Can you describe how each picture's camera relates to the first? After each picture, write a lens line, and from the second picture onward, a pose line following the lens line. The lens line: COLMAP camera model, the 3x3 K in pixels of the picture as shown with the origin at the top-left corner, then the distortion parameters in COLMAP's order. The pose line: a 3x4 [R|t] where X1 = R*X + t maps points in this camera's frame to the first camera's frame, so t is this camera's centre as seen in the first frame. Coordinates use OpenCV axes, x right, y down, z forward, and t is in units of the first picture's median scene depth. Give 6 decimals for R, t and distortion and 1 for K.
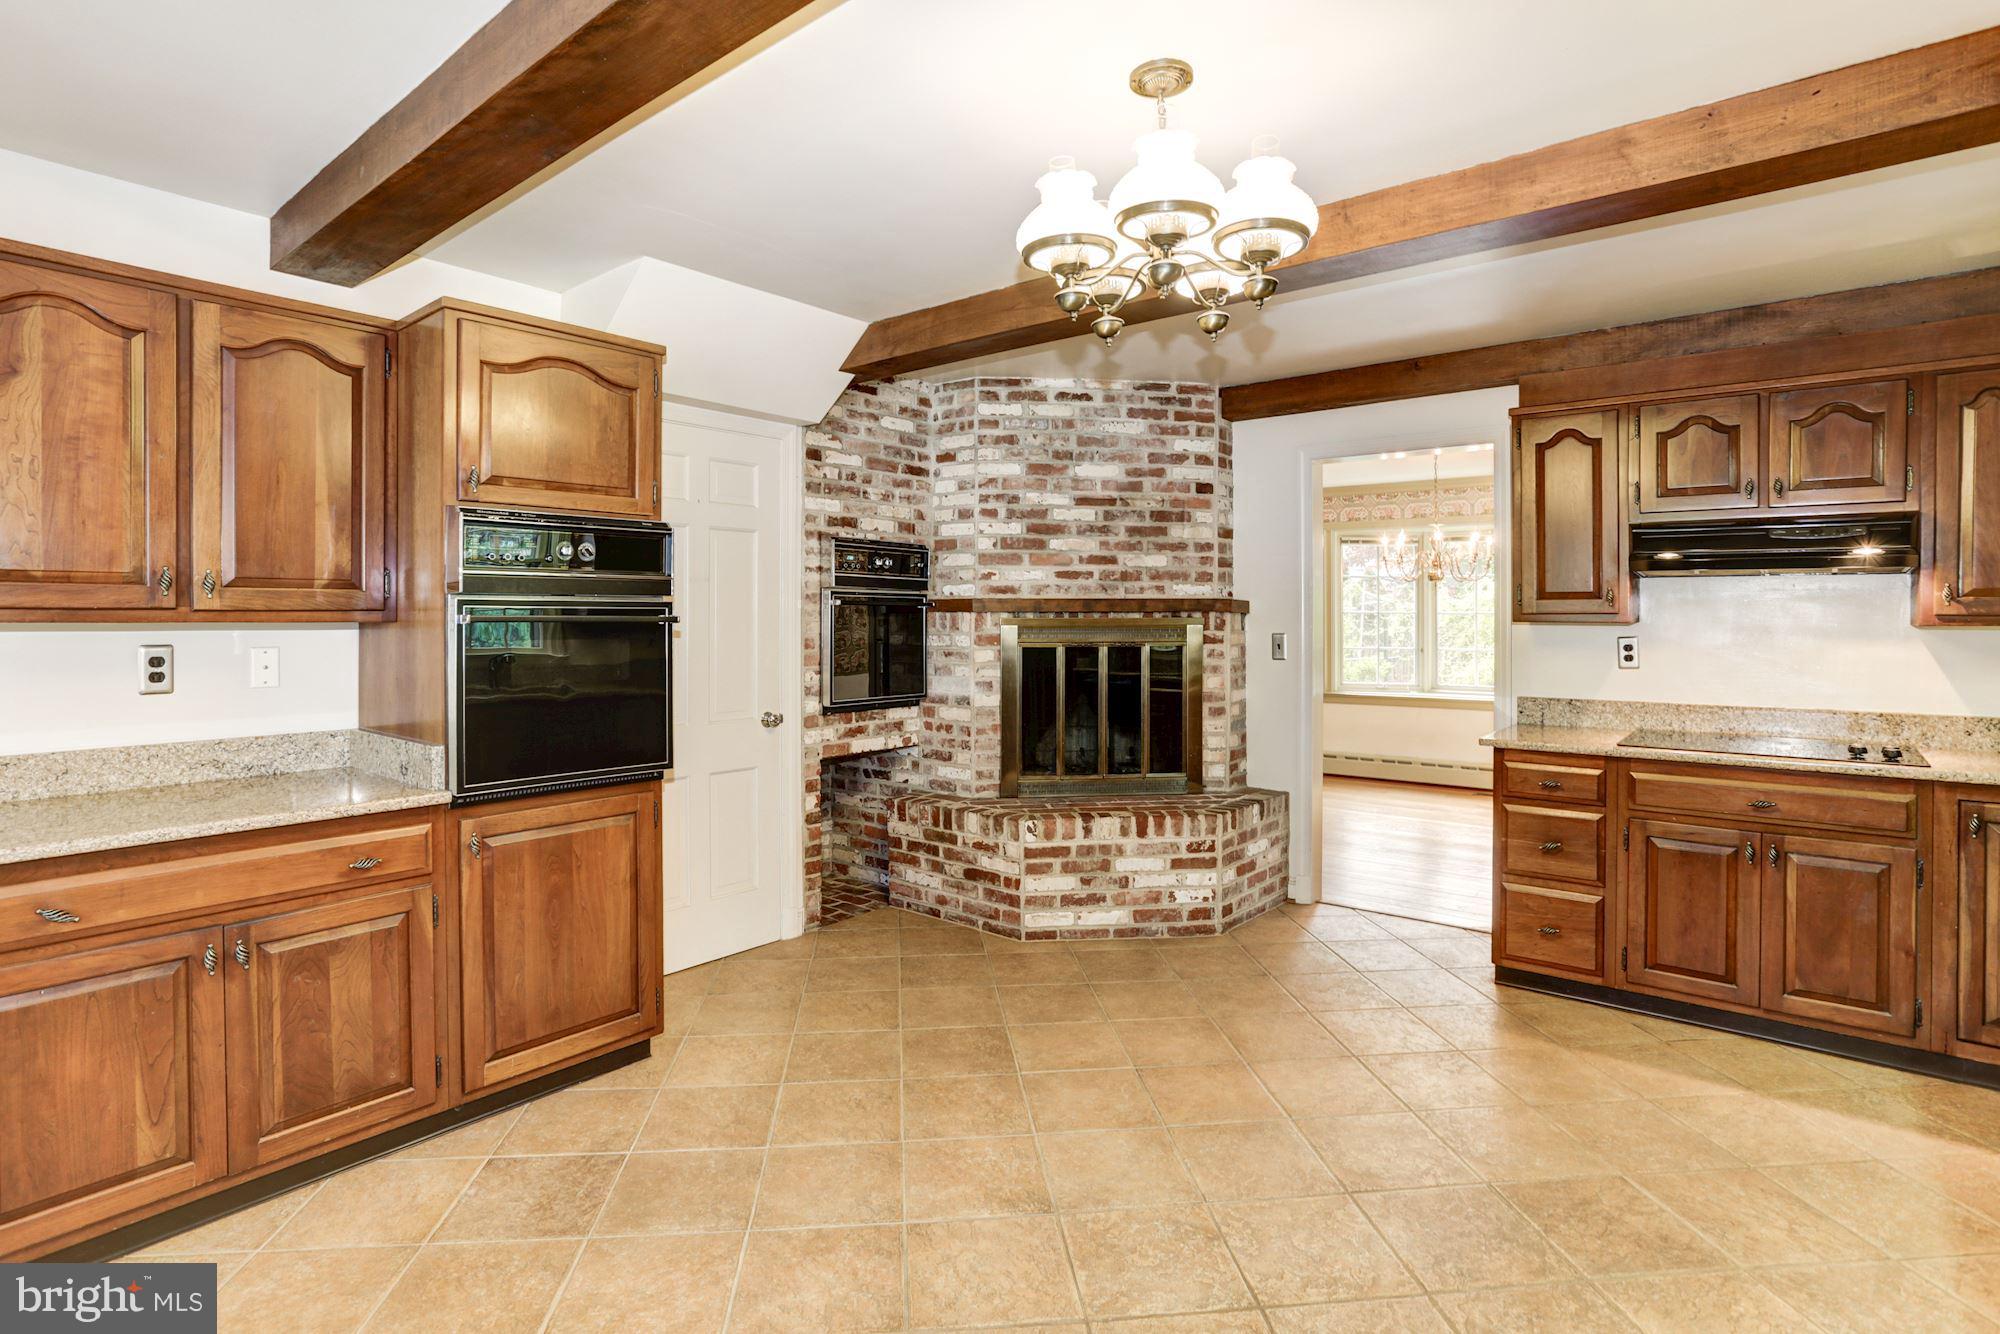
lens RADIAL K [[1041.9, 0, 1003.9], [0, 1041.9, 615.2], [0, 0, 1]] dist [-0.060469, 0.041069]
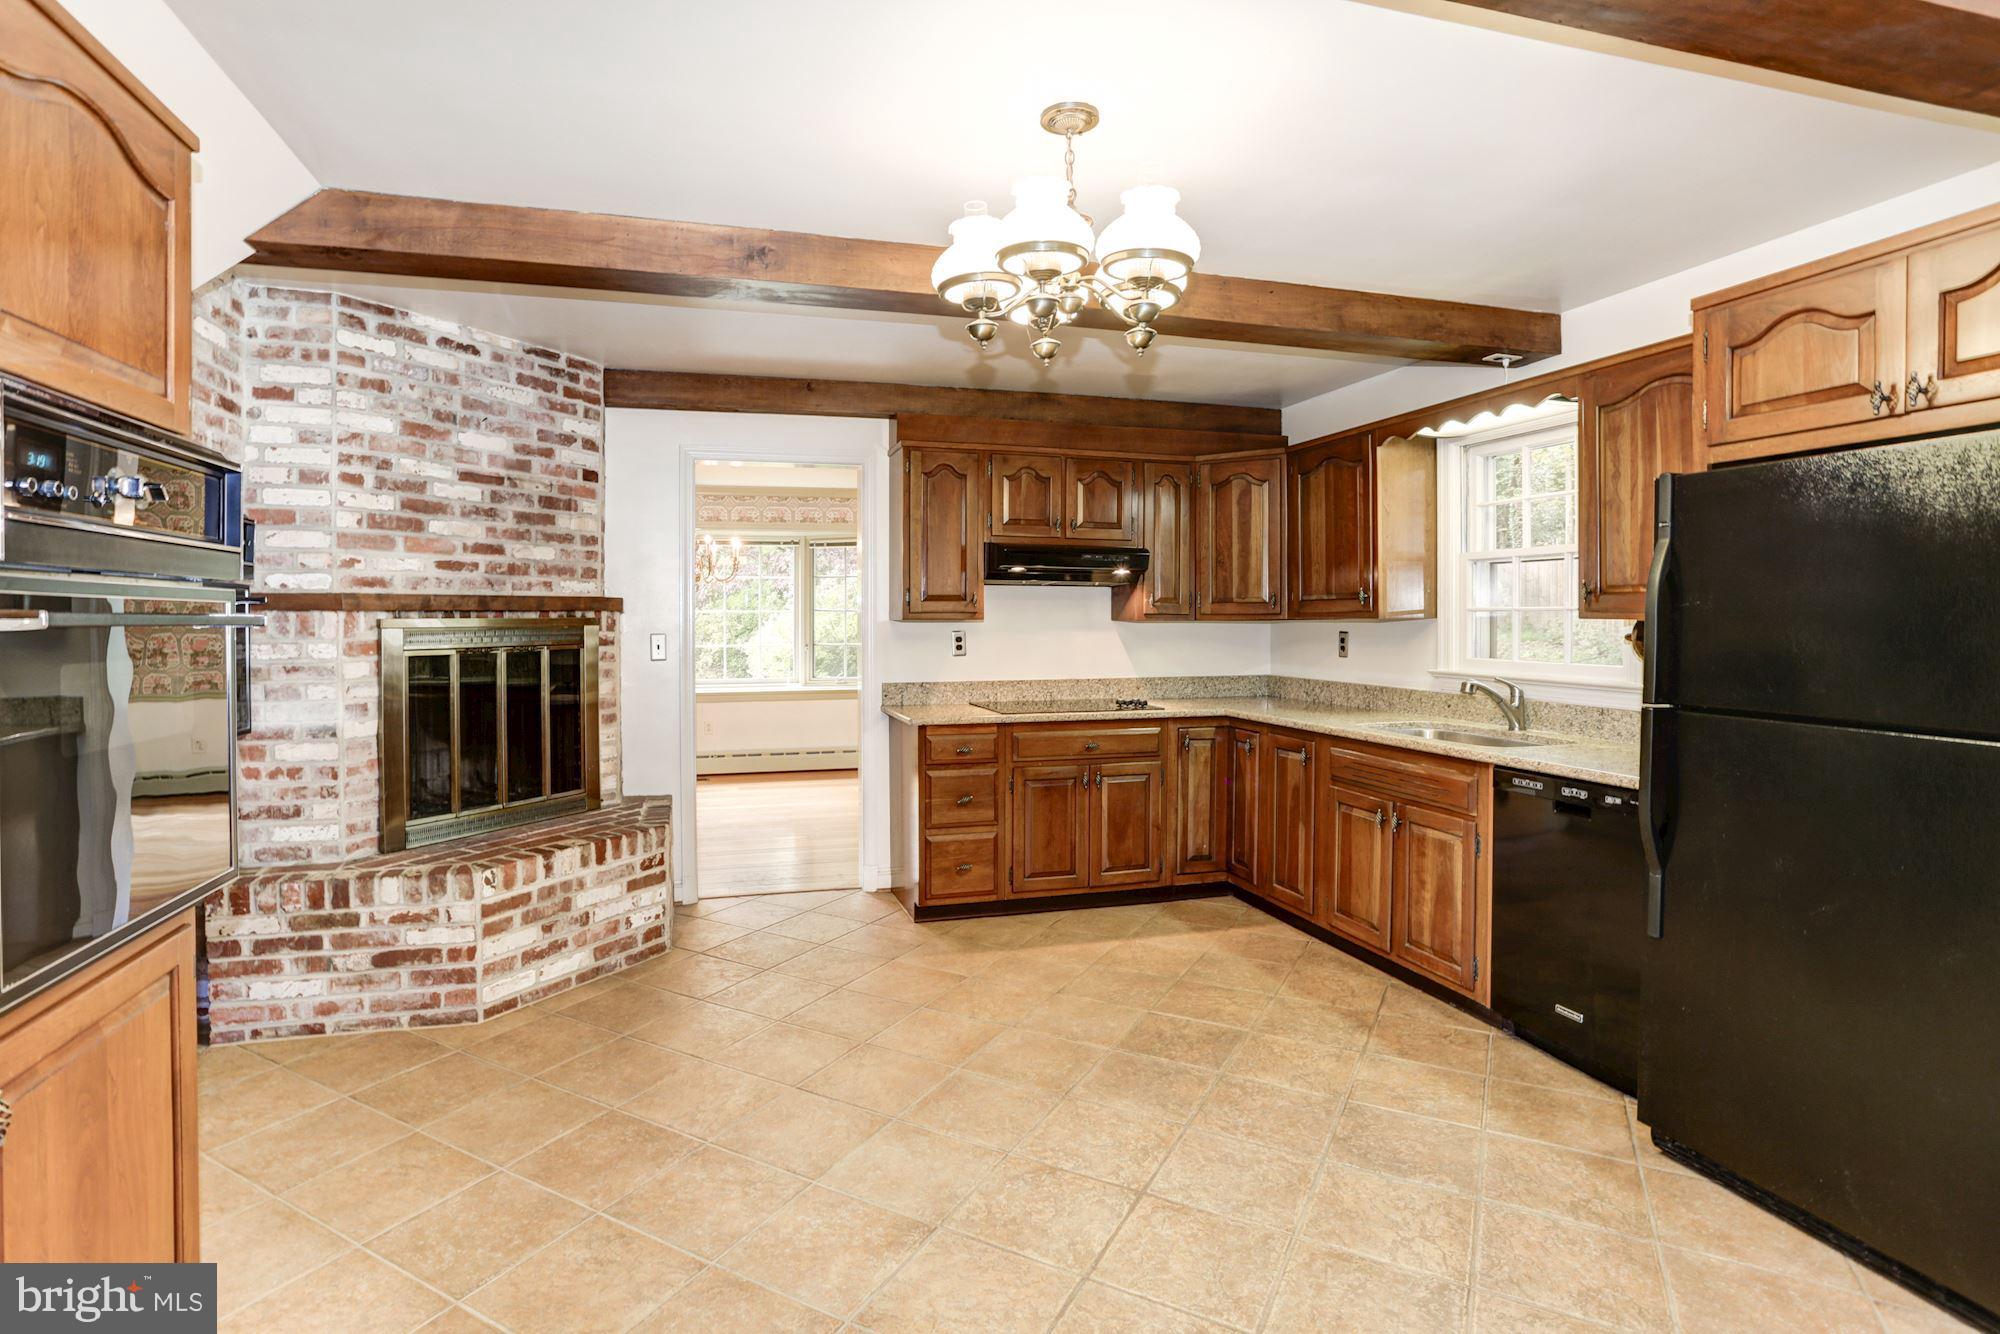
lens RADIAL K [[1006.5, 0, 999.0], [0, 1006.5, 635.9], [0, 0, 1]] dist [-0.056702, 0.034430]
pose [[0.562076, -0.018070, 0.826888, -0.343831], [0.002934, 0.999799, 0.019854, 0.001957], [-0.827081, -0.008733, 0.562016, 0.216848]]
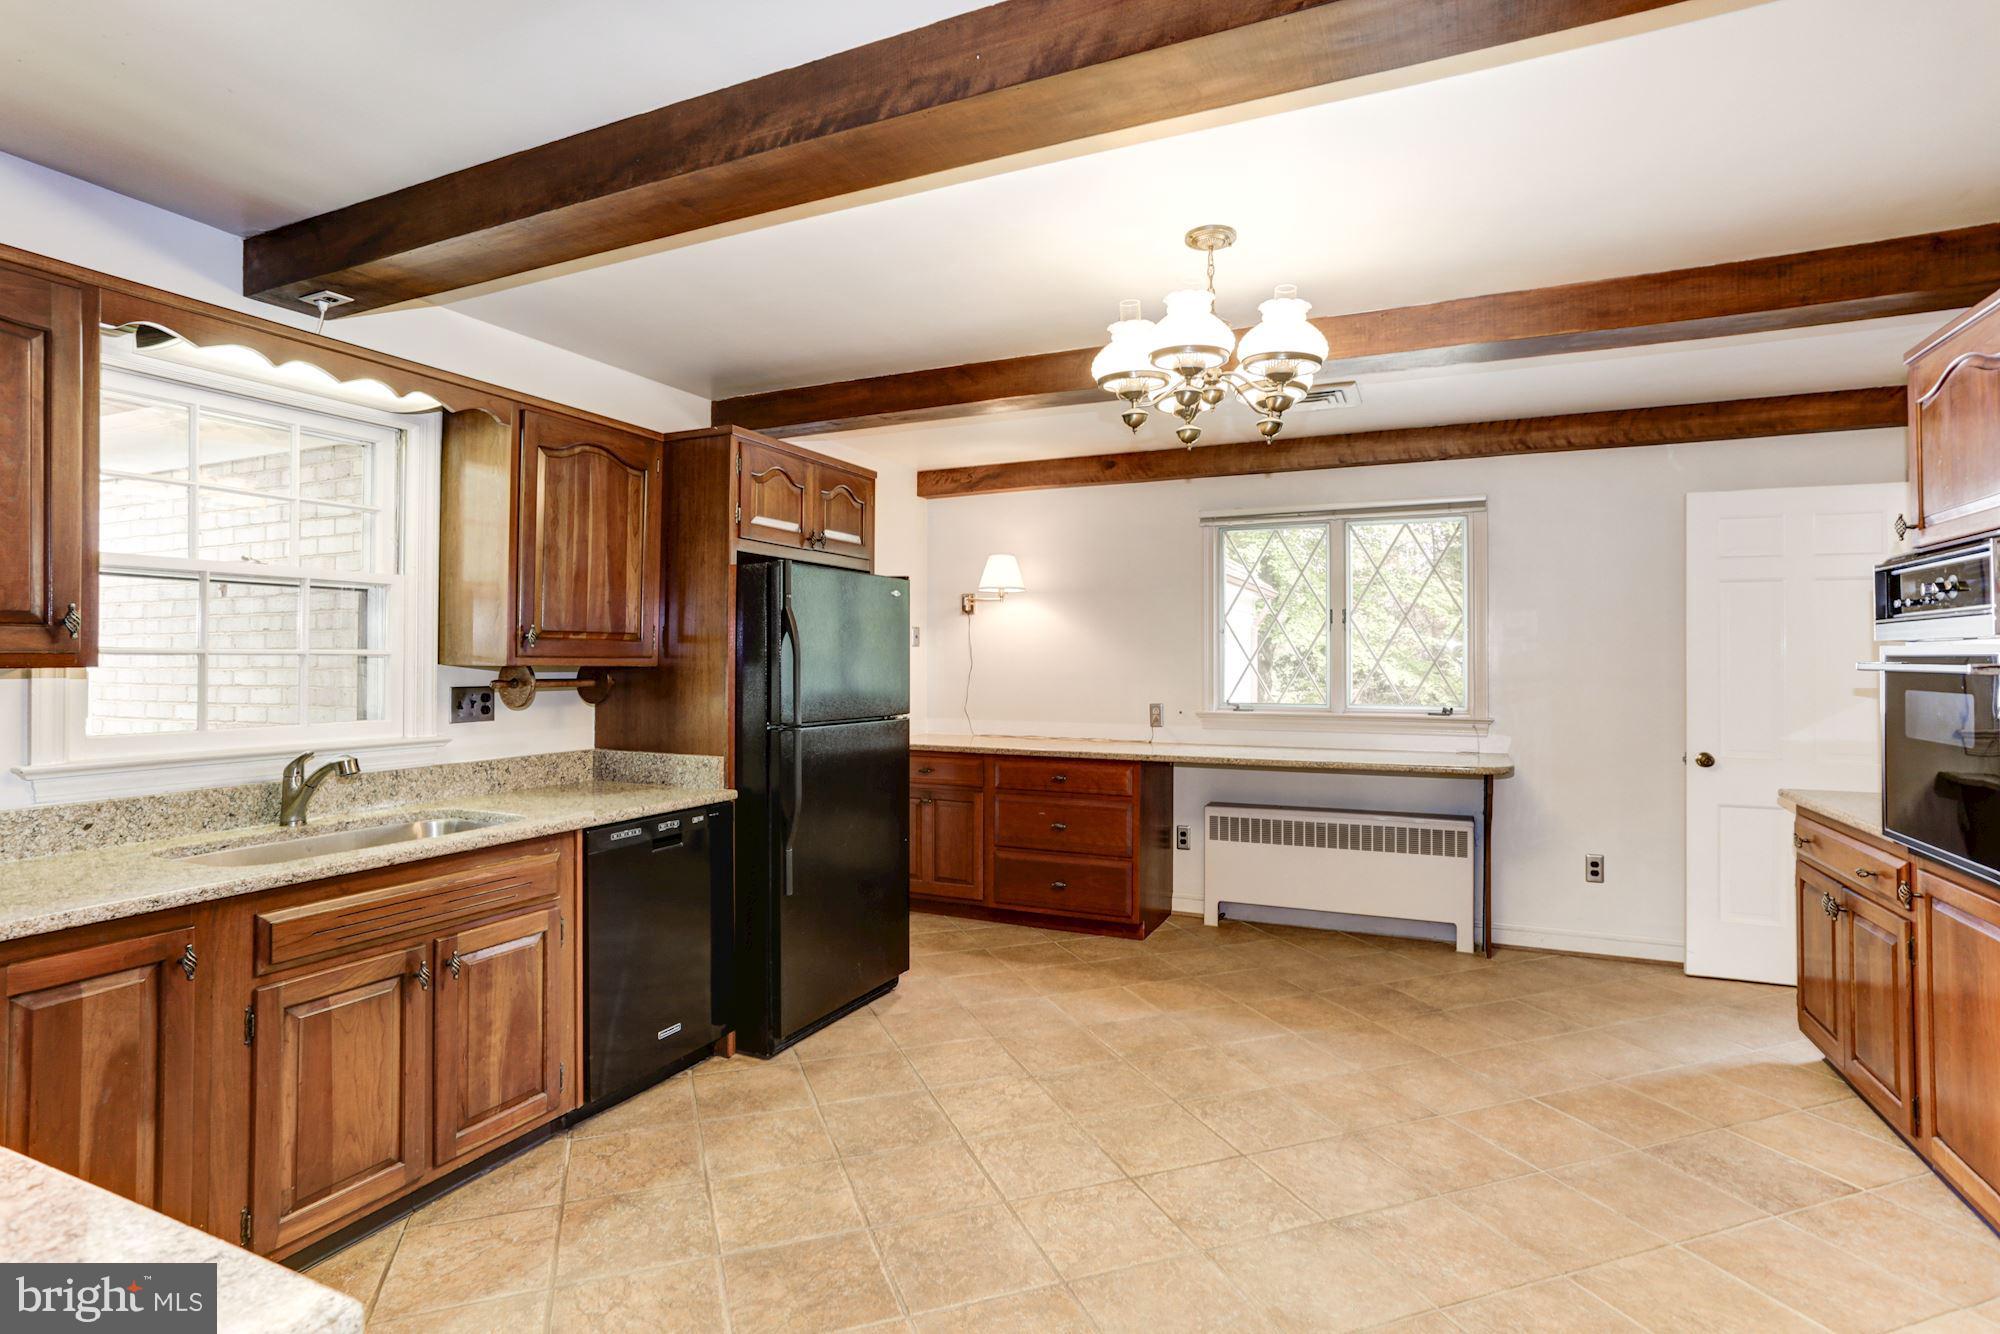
lens RADIAL K [[984.1, 0, 948.9], [0, 984.1, 656.2], [0, 0, 1]] dist [-0.020888, 0.000033]
pose [[-0.981395, -0.002310, -0.191985, 0.318457], [-0.002523, 0.999996, 0.000862, -0.002056], [0.191983, 0.001330, -0.981397, 0.963311]]
